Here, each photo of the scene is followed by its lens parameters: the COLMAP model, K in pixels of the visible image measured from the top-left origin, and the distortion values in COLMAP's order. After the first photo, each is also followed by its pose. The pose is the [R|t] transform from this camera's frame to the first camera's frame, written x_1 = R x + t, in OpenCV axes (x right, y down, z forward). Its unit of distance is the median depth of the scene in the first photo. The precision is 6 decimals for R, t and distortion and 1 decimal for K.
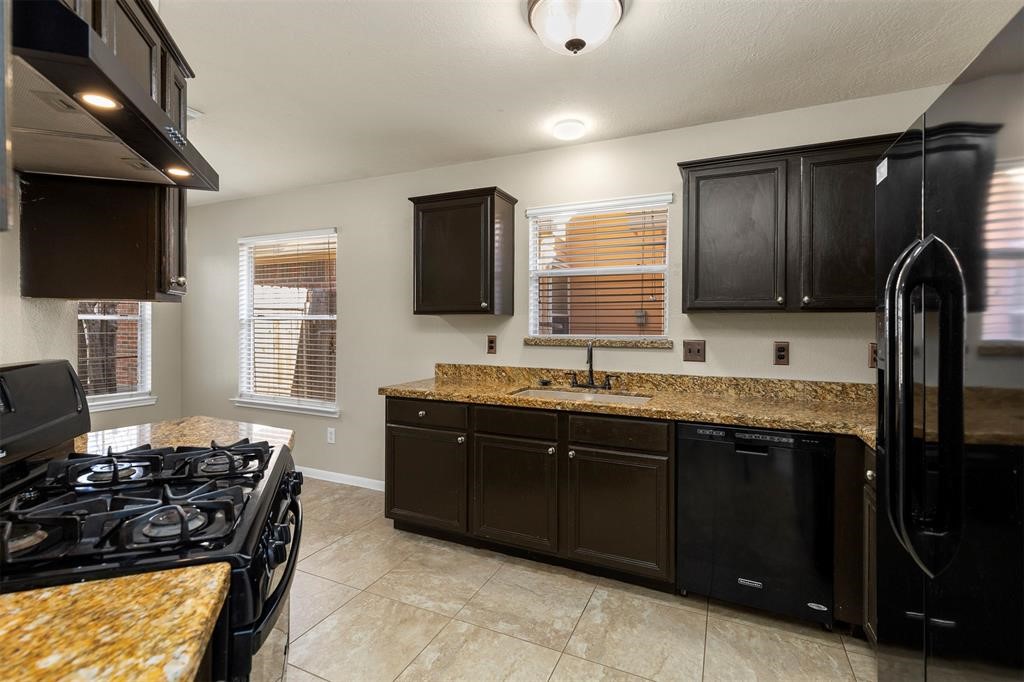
lens RADIAL K [[458.7, 0, 484.6], [0, 458.7, 330.4], [0, 0, 1]] dist [0.008493, -0.002581]
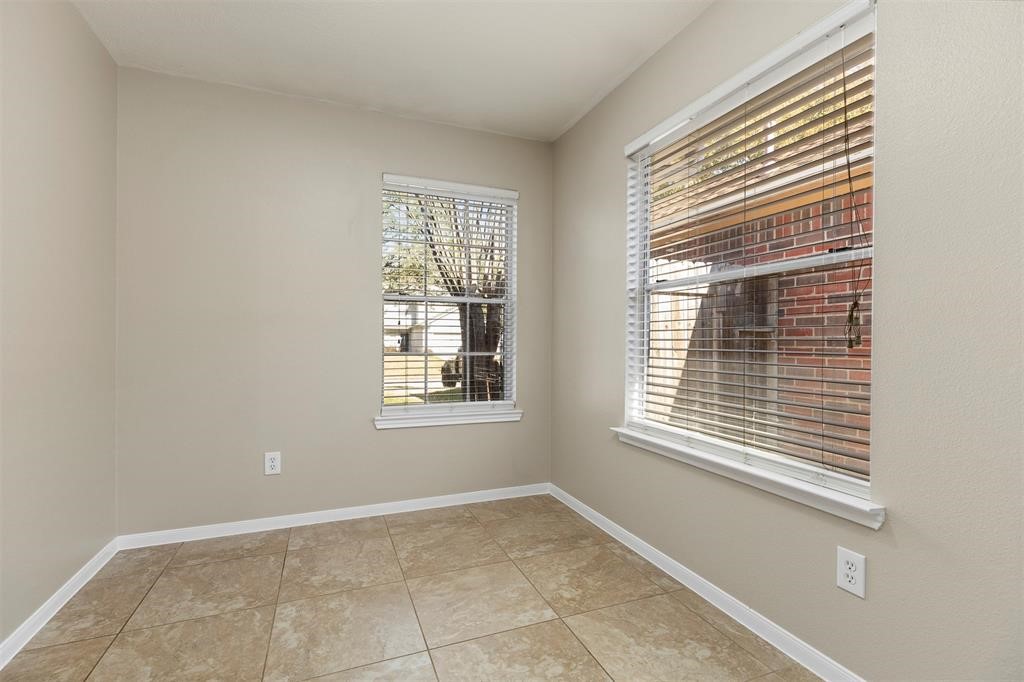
lens RADIAL K [[458.7, 0, 517.1], [0, 458.7, 340.1], [0, 0, 1]] dist [0.008493, -0.002581]
pose [[0.748117, -0.002046, -0.663563, -0.296272], [-0.002111, 0.999983, -0.005462, 0.046314], [0.663563, 0.005487, 0.748100, 0.555378]]
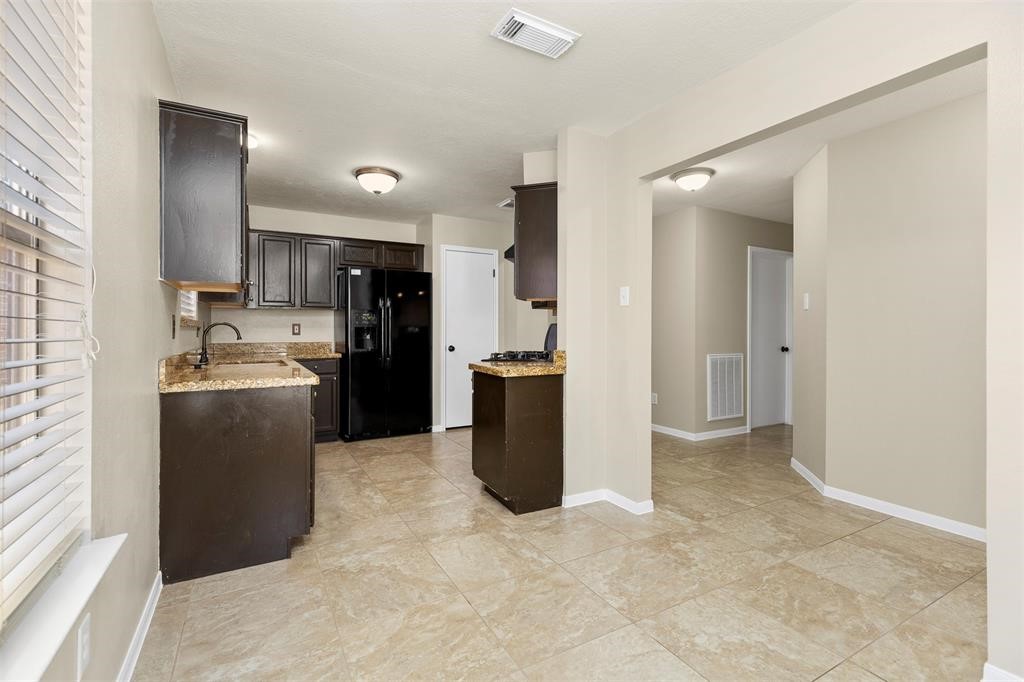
lens RADIAL K [[458.7, 0, 512.3], [0, 458.7, 333.4], [0, 0, 1]] dist [0.008493, -0.002581]
pose [[-0.831183, -0.004315, 0.555983, -0.753465], [-0.004295, 0.999990, 0.001341, 0.028578], [-0.555983, -0.001273, -0.831193, 1.136089]]
